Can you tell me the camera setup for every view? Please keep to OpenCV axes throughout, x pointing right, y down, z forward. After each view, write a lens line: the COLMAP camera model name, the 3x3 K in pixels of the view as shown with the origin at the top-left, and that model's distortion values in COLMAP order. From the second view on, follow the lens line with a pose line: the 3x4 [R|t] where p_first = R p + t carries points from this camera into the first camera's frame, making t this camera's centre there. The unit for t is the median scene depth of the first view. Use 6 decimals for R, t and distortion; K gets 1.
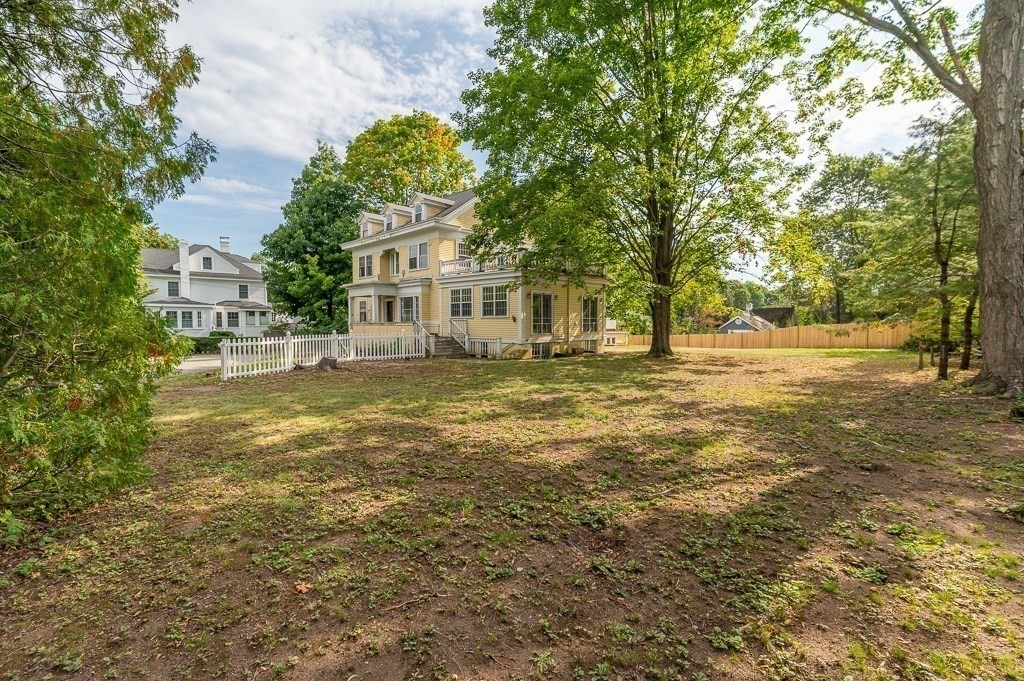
lens RADIAL K [[454.7, 0, 512.0], [0, 454.7, 340.5], [0, 0, 1]] dist [-0.001671, -0.000249]
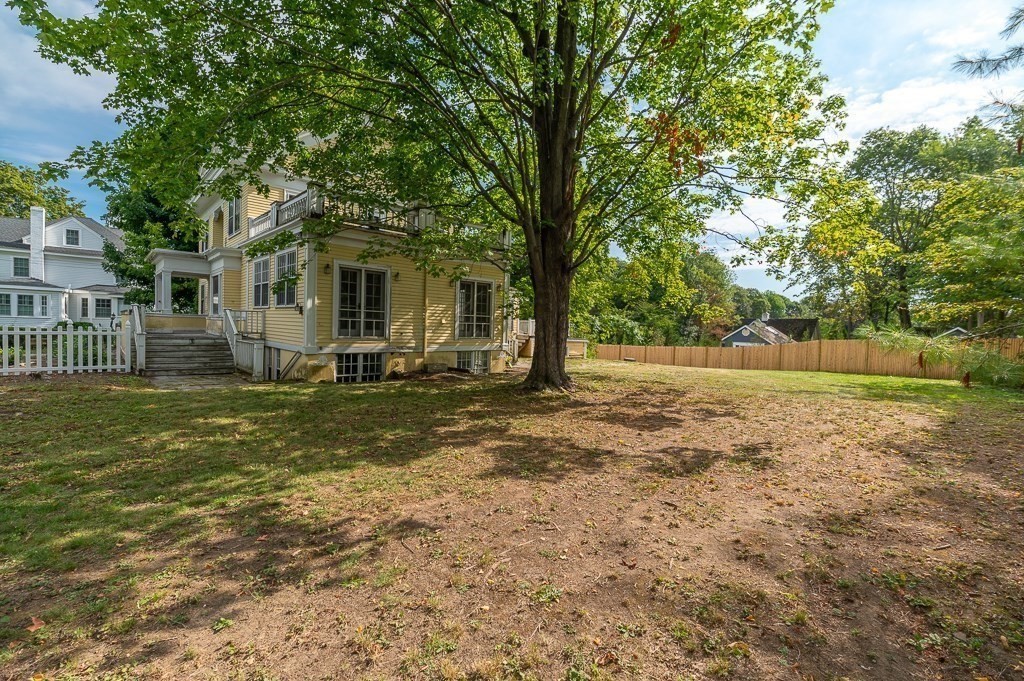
lens RADIAL K [[449.5, 0, 512.0], [0, 449.5, 340.5], [0, 0, 1]] dist [-0.000044, 0.000076]
pose [[0.998489, 0.034537, -0.042752, 0.157785], [-0.034959, 0.999347, -0.009158, -0.007059], [0.042408, 0.010639, 0.999044, 0.244948]]
